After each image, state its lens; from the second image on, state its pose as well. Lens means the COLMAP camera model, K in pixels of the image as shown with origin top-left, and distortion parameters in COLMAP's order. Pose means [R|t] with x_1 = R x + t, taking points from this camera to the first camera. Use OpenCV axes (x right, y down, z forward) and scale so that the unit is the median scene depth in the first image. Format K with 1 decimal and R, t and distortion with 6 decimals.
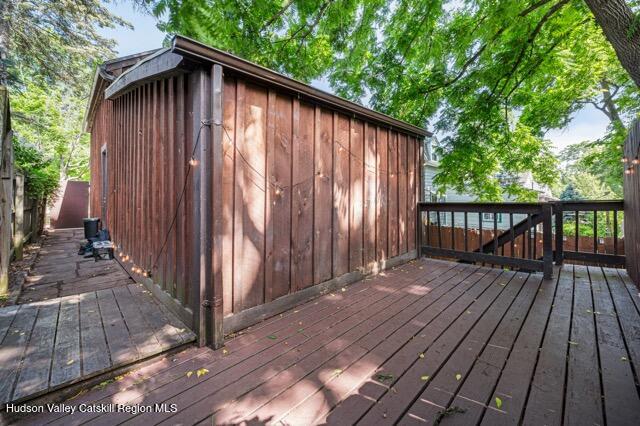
lens RADIAL K [[254.9, 0, 315.6], [0, 254.9, 196.8], [0, 0, 1]] dist [-0.006736, -0.000969]
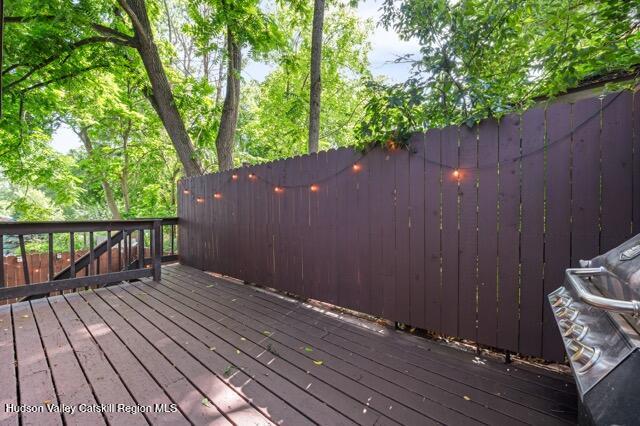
lens RADIAL K [[254.9, 0, 320.3], [0, 254.9, 216.6], [0, 0, 1]] dist [-0.006736, -0.000969]
pose [[-0.114080, -0.002516, 0.993468, -0.522411], [-0.010638, 0.999943, 0.001310, -0.004734], [-0.993415, -0.010419, -0.114100, 0.399843]]
